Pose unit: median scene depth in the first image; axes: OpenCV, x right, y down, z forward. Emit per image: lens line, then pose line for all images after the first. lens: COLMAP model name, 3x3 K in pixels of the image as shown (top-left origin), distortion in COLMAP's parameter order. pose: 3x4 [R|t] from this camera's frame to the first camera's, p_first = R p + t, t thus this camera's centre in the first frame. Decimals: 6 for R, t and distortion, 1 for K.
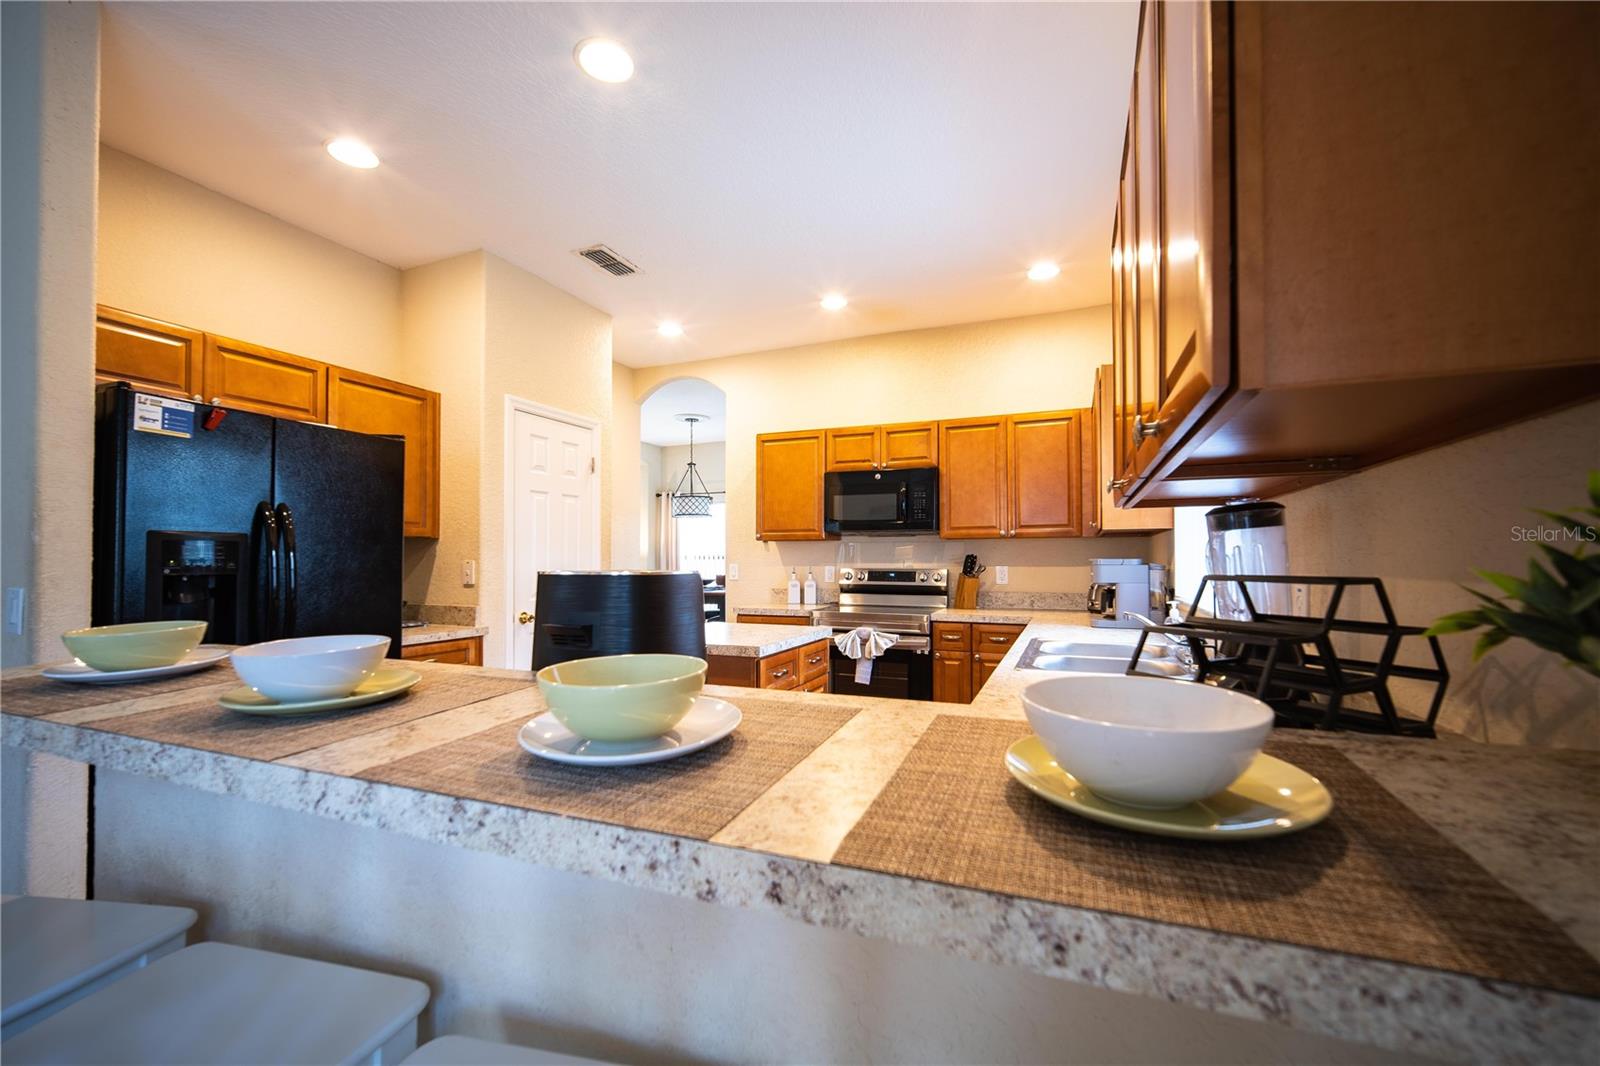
lens RADIAL K [[654.0, 0, 797.7], [0, 654.0, 578.2], [0, 0, 1]] dist [0.000643, -0.000014]
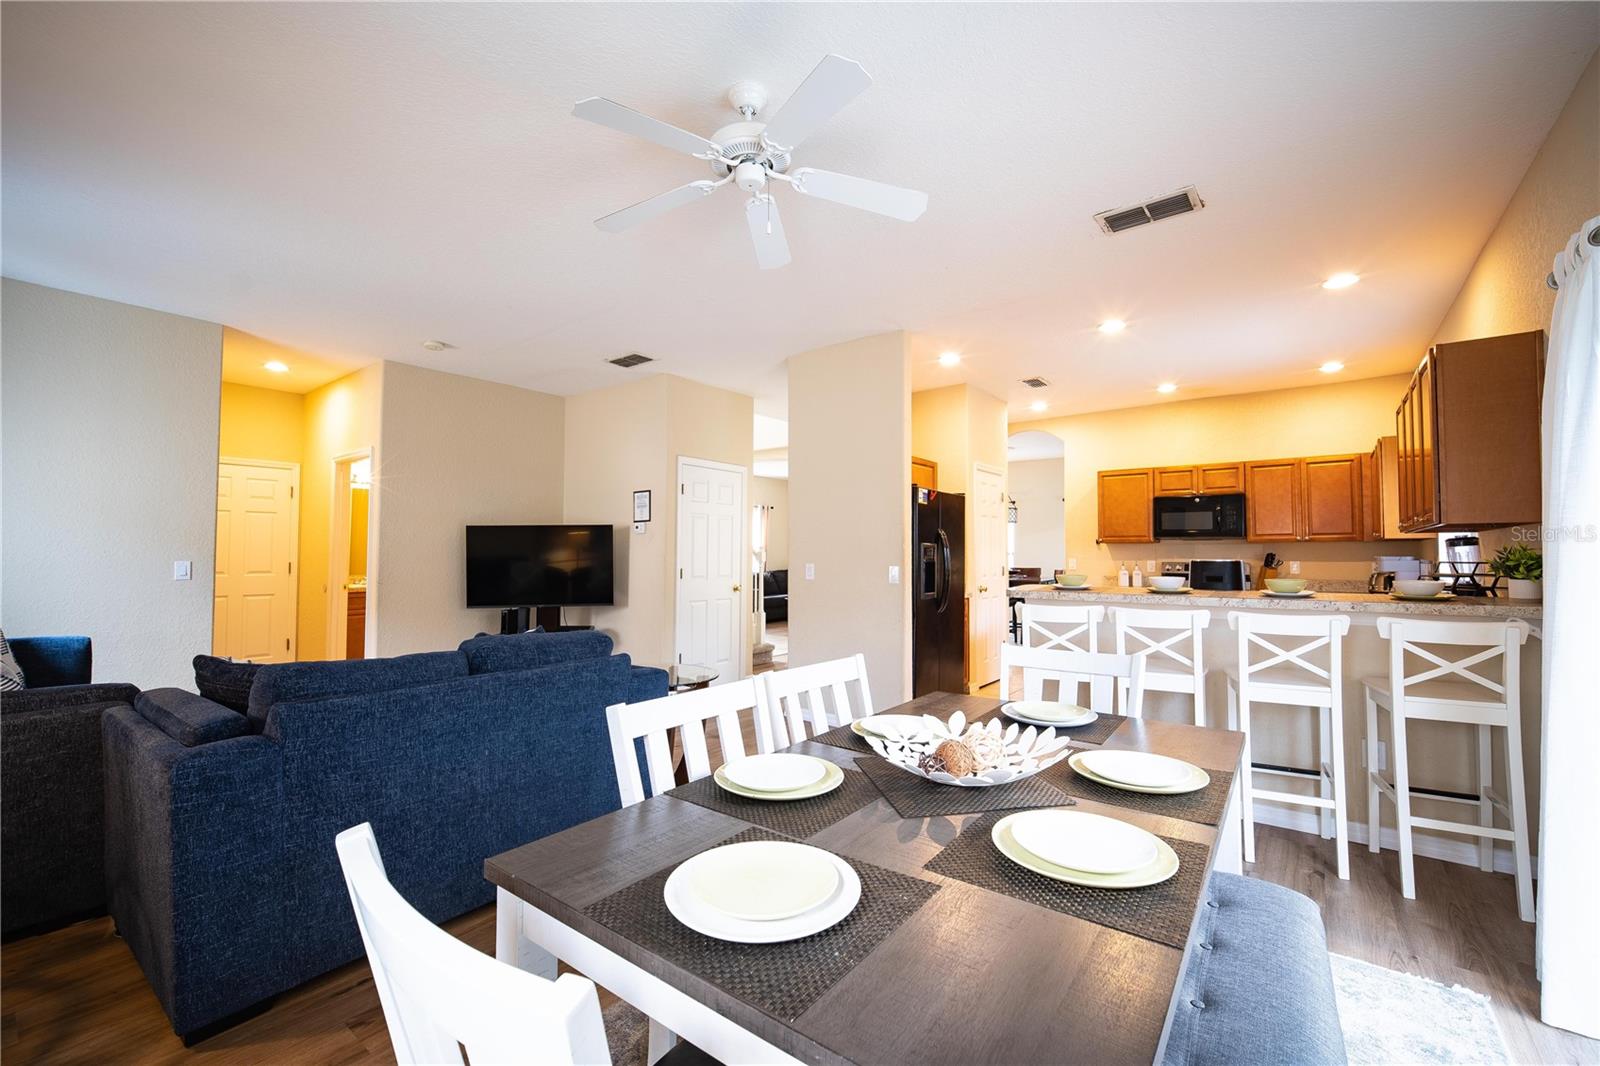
lens RADIAL K [[661.2, 0, 797.0], [0, 661.2, 552.3], [0, 0, 1]] dist [0.000397, -0.000157]
pose [[0.966121, 0.001393, -0.258087, -0.375541], [-0.009707, 0.999474, -0.030942, 0.017913], [0.257908, 0.032399, 0.965626, -0.692933]]
